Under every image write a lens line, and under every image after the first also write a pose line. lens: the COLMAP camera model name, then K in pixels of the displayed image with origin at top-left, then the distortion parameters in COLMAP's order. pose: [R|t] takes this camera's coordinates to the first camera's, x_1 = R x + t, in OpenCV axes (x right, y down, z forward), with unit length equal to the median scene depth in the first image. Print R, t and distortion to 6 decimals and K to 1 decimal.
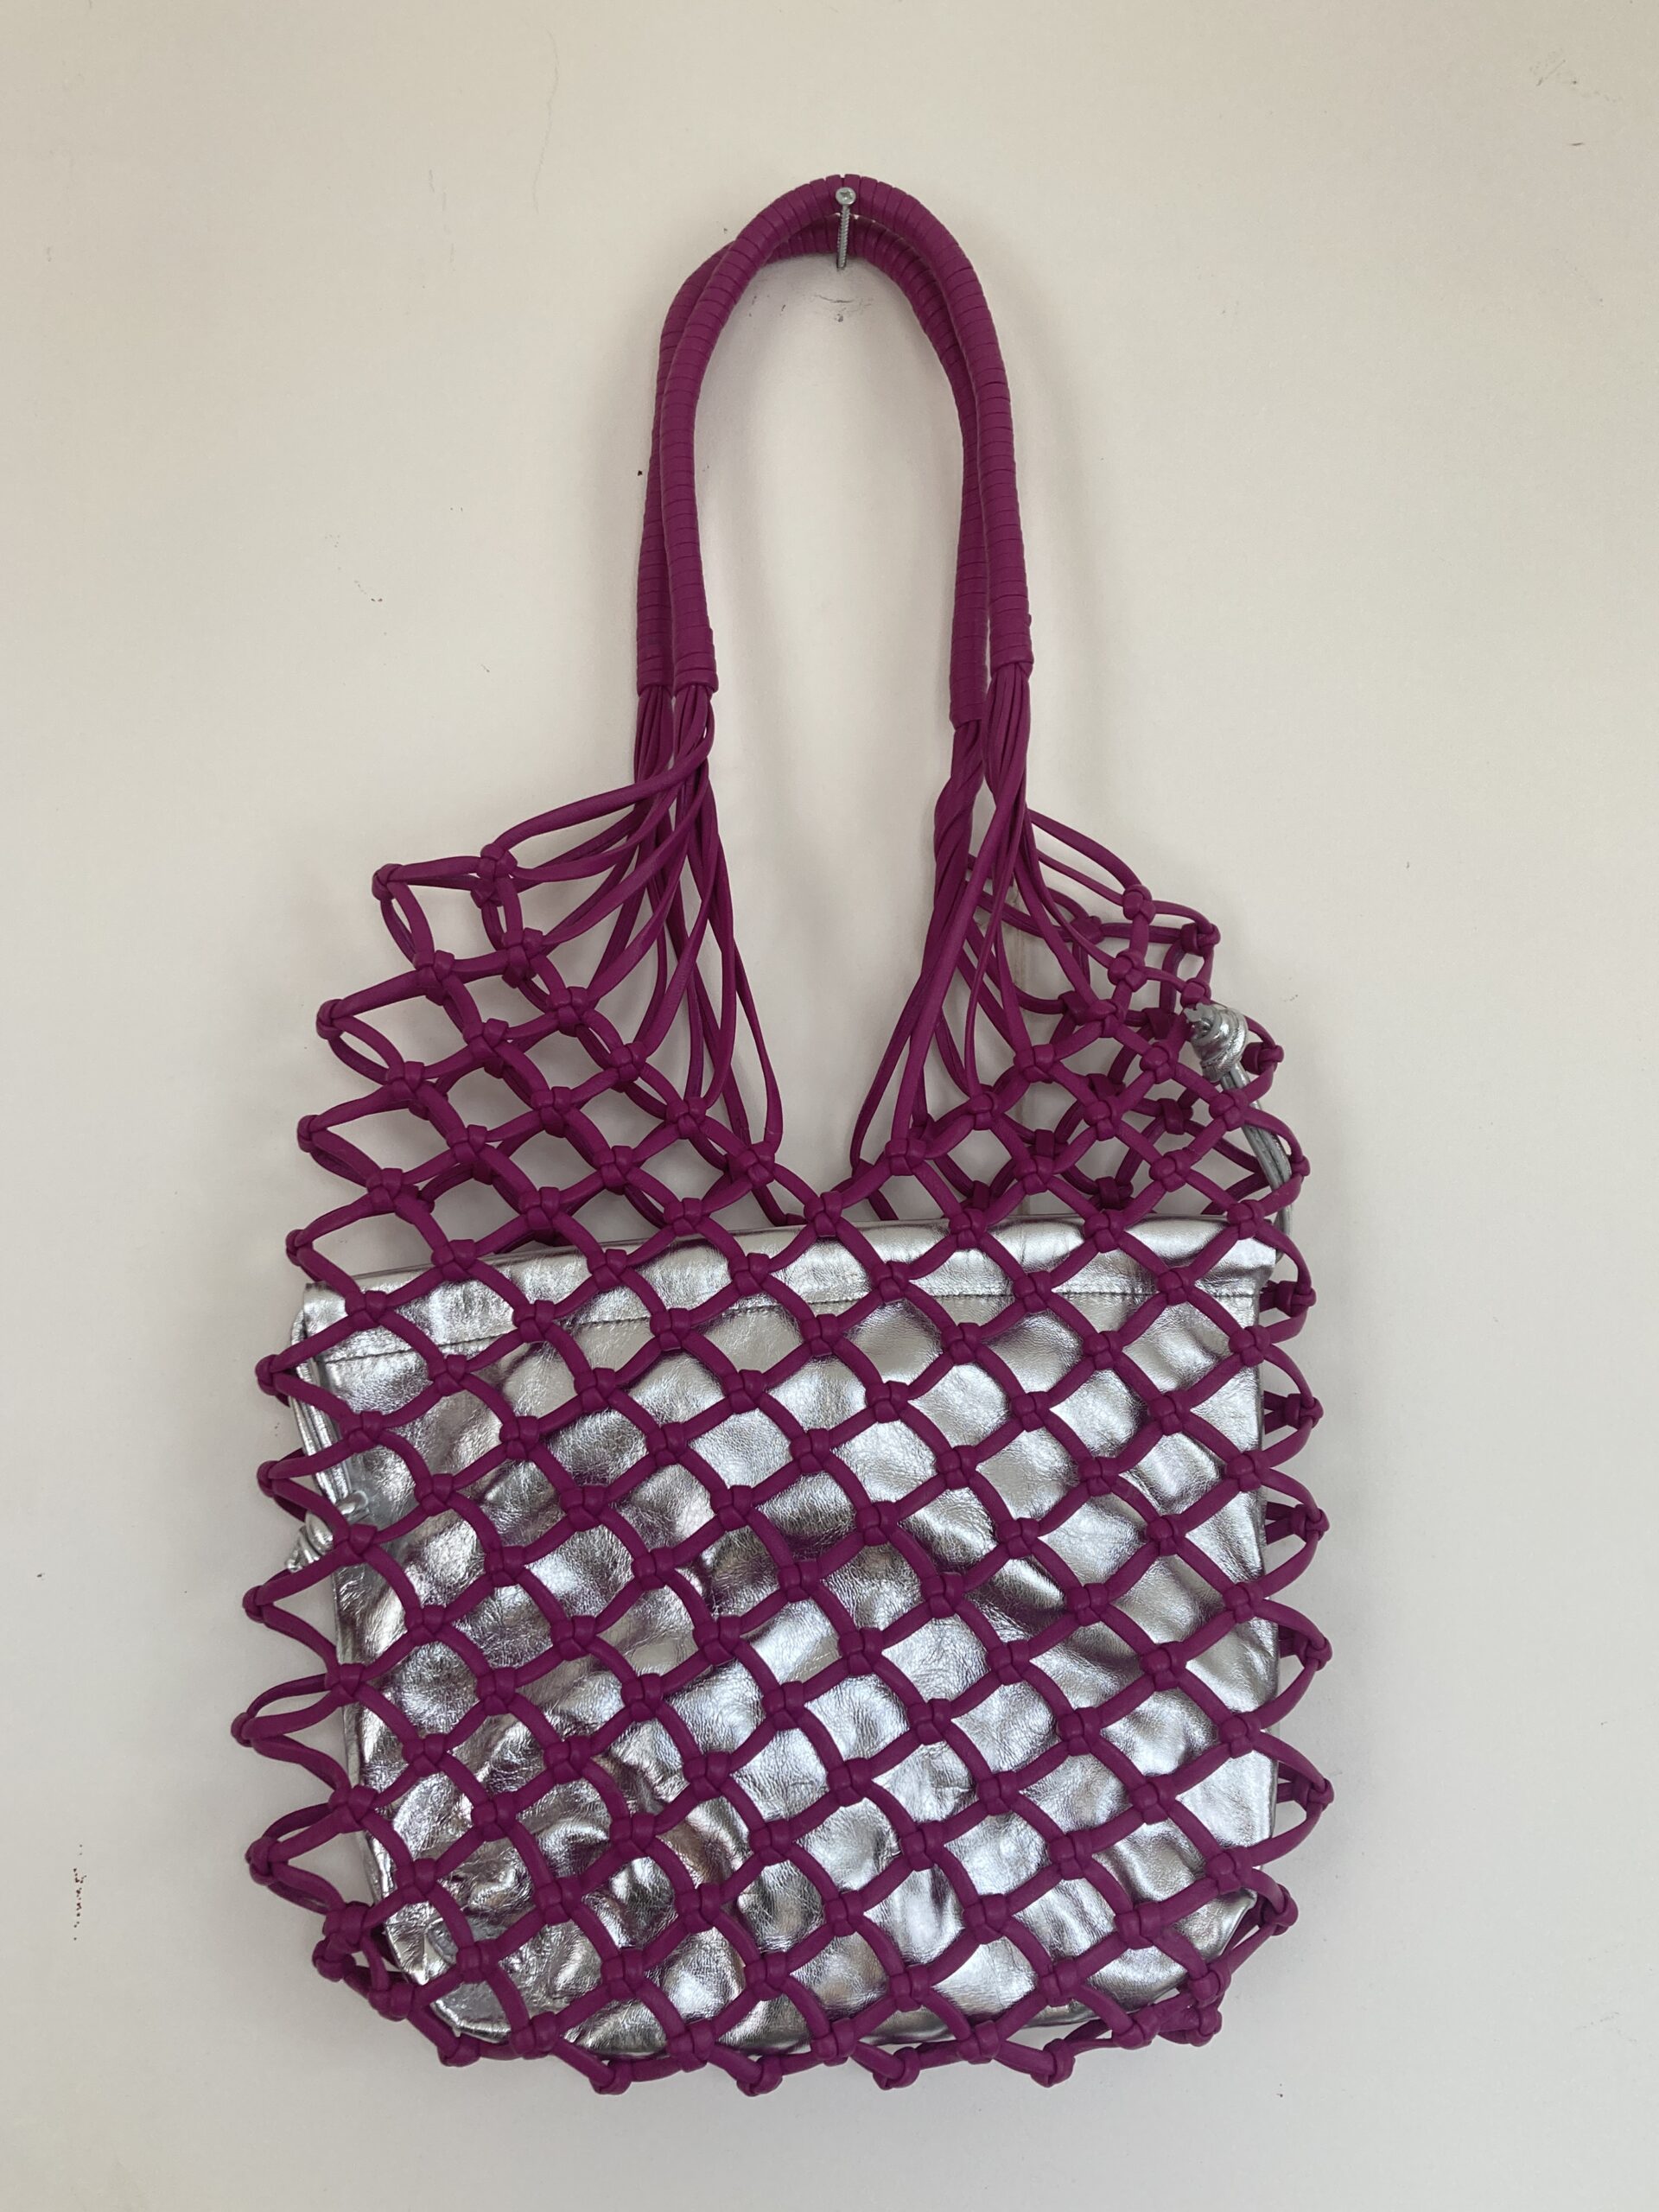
lens RADIAL K [[1856.9, 0, 841.3], [0, 1856.9, 1105.5], [0, 0, 1]] dist [0.051947, -0.095770]
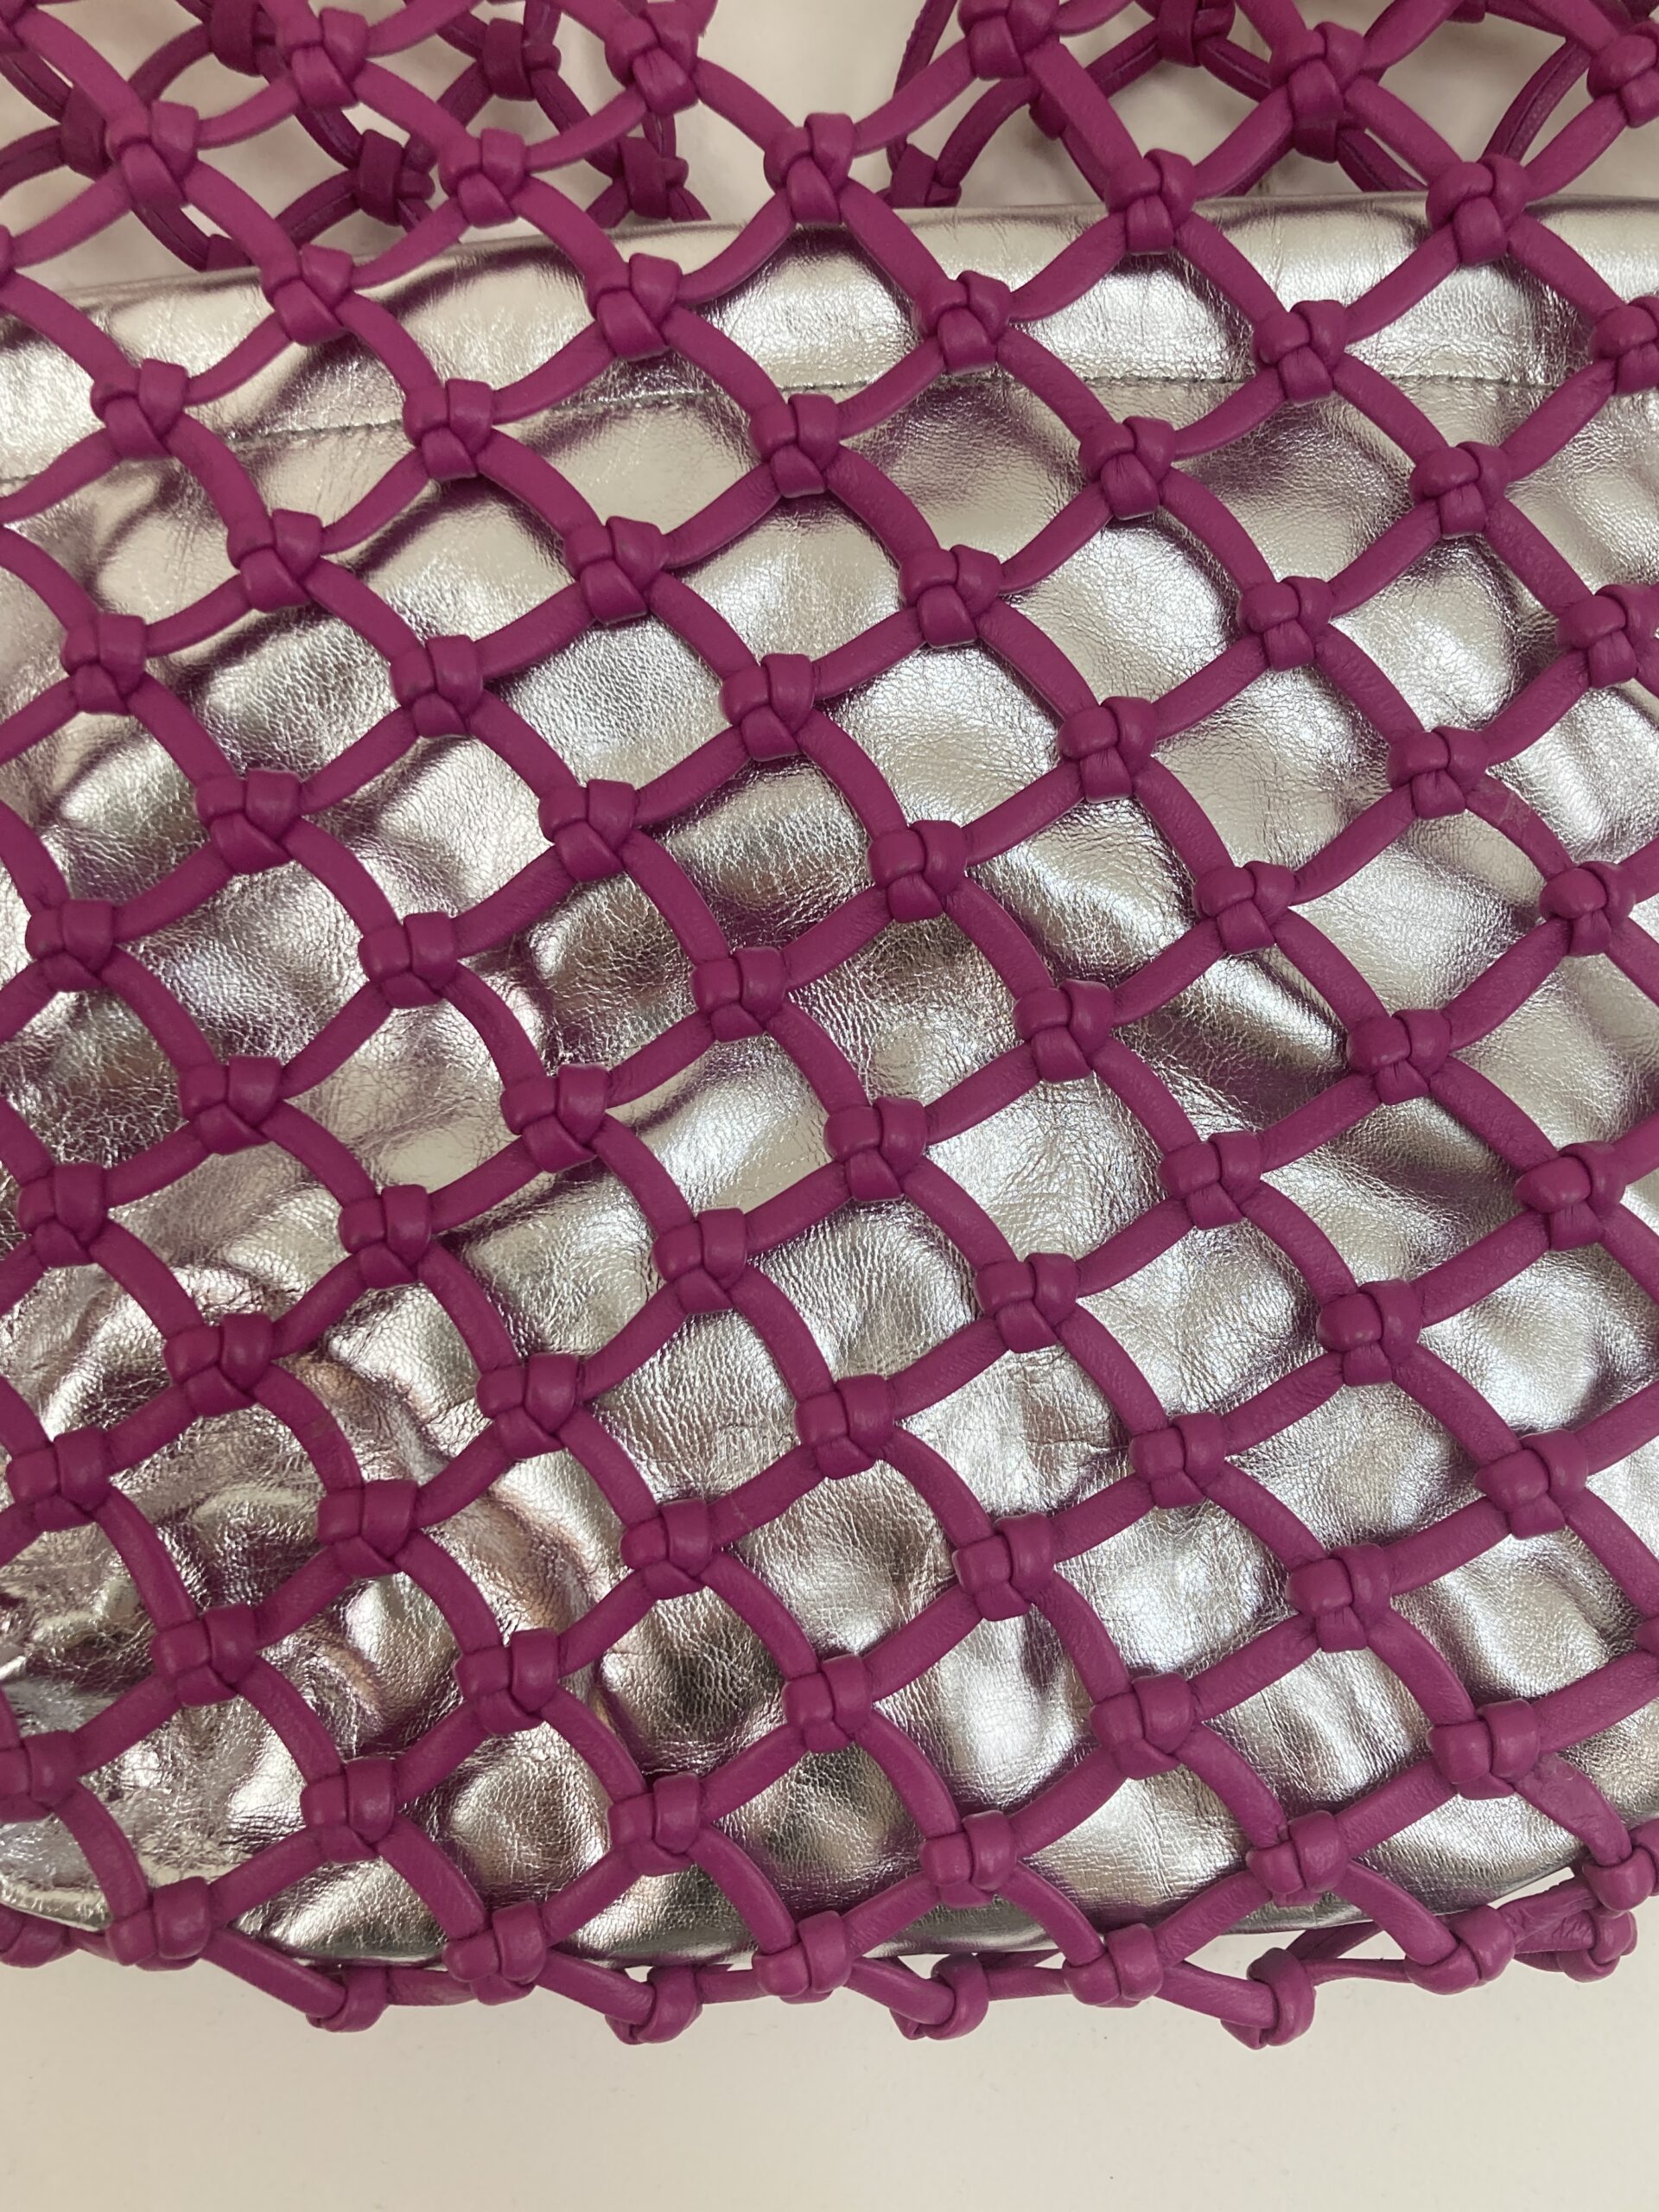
lens RADIAL K [[1856.9, 0, 827.9], [0, 1856.9, 1106.7], [0, 0, 1]] dist [0.051947, -0.095770]
pose [[0.998523, 0.018009, -0.051258, 0.020974], [-0.007821, 0.981283, 0.192410, 0.194425], [0.053764, -0.191725, 0.979975, 0.558331]]
